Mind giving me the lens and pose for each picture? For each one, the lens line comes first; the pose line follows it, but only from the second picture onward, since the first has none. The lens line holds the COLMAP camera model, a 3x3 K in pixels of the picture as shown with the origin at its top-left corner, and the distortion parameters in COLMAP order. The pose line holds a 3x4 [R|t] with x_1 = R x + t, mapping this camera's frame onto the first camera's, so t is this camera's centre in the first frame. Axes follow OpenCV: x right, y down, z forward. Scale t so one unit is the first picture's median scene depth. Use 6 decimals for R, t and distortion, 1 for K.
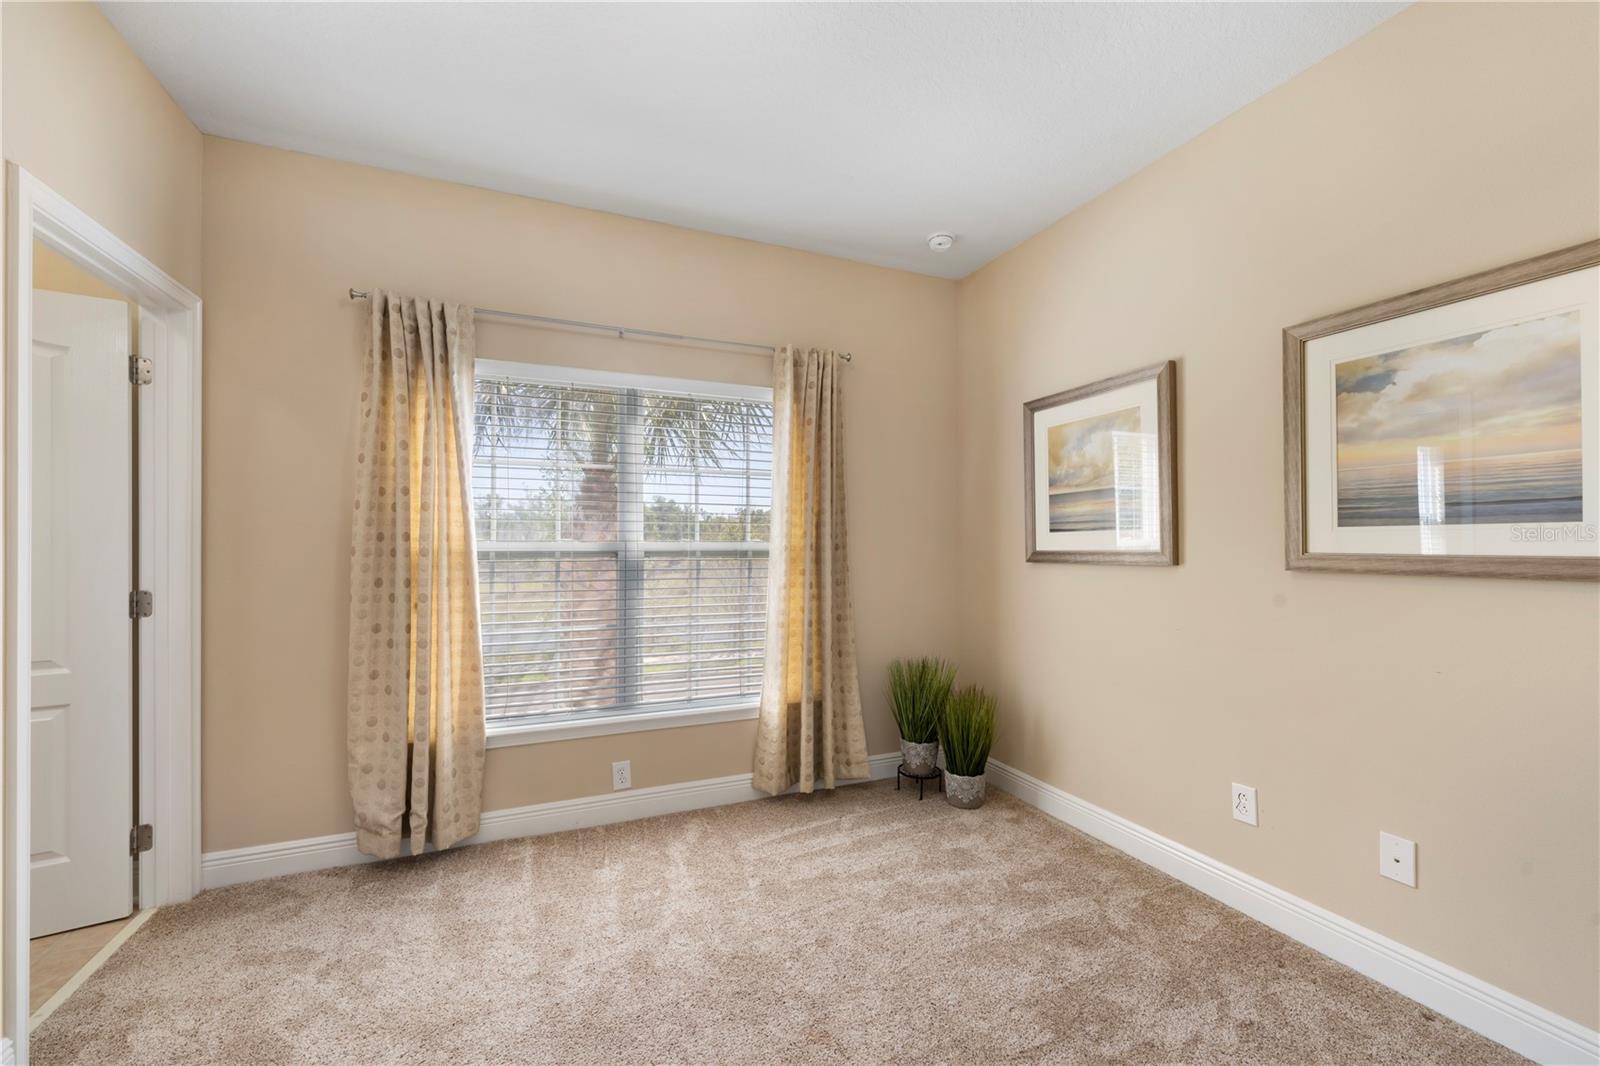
lens RADIAL K [[641.5, 0, 800.2], [0, 641.5, 536.6], [0, 0, 1]] dist [-0.003014, -0.001159]
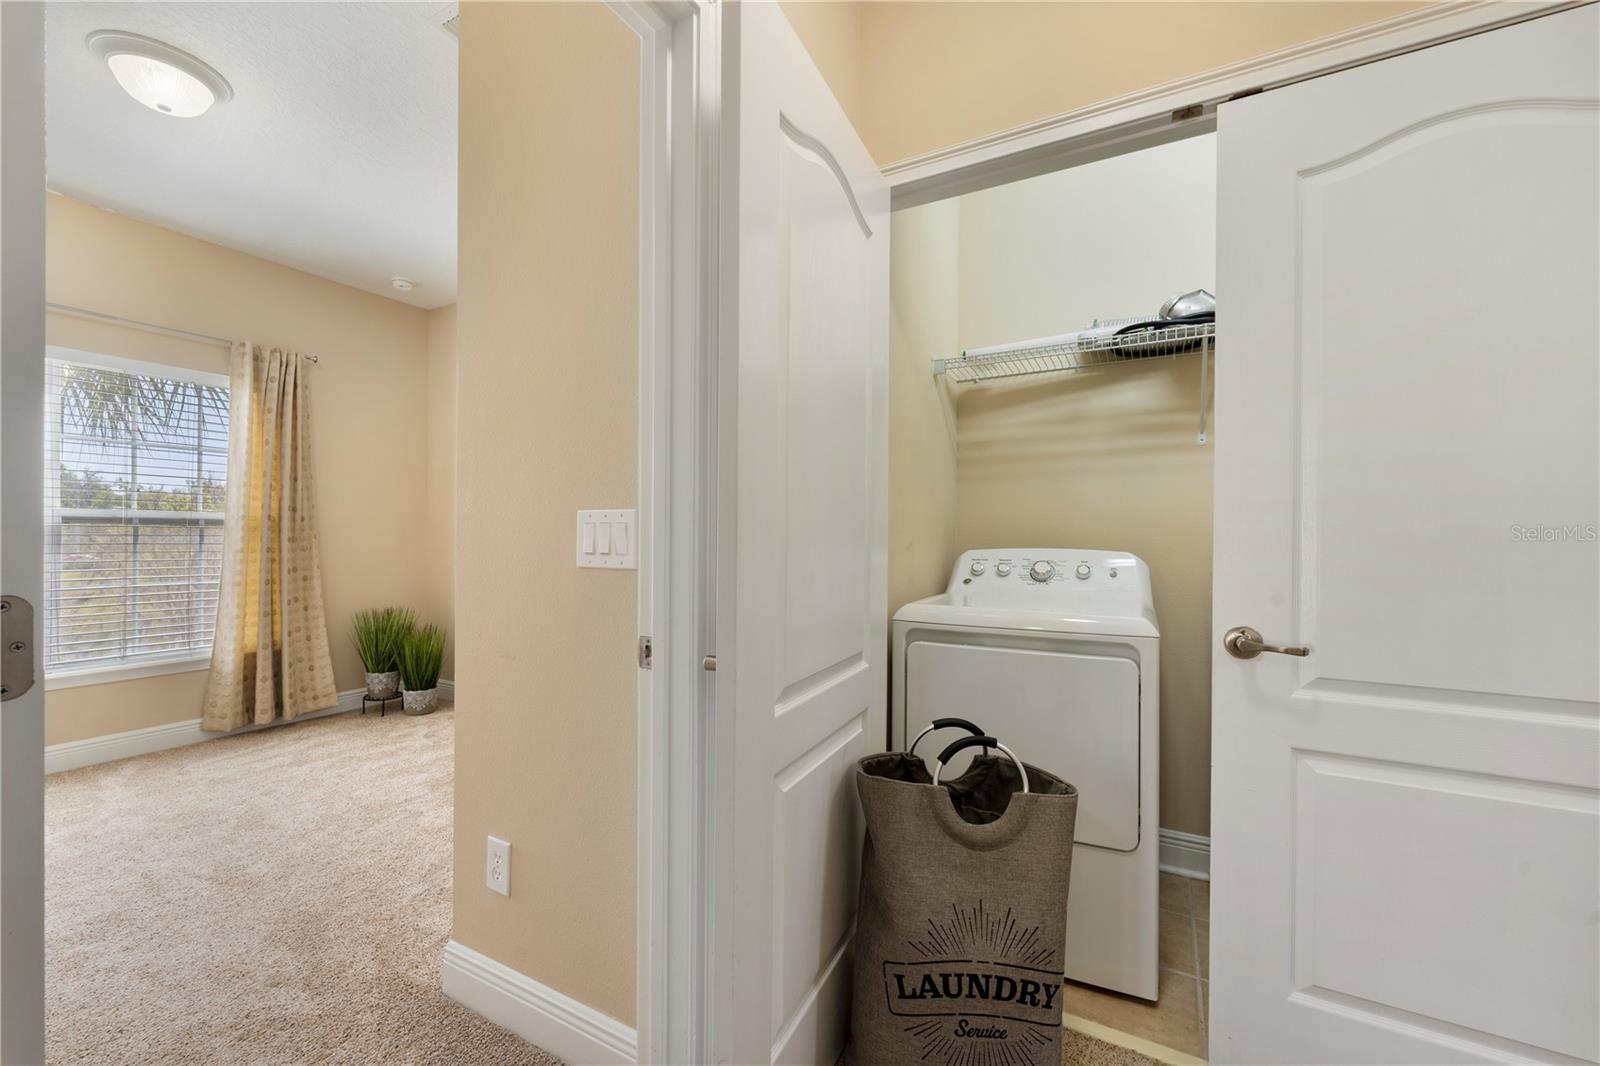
lens RADIAL K [[641.5, 0, 803.7], [0, 641.5, 527.5], [0, 0, 1]] dist [-0.003014, -0.001159]
pose [[0.784049, 0.006295, 0.620667, 0.054049], [-0.009699, 0.999951, 0.002110, 0.023751], [-0.620623, -0.007674, 0.784071, -0.525254]]
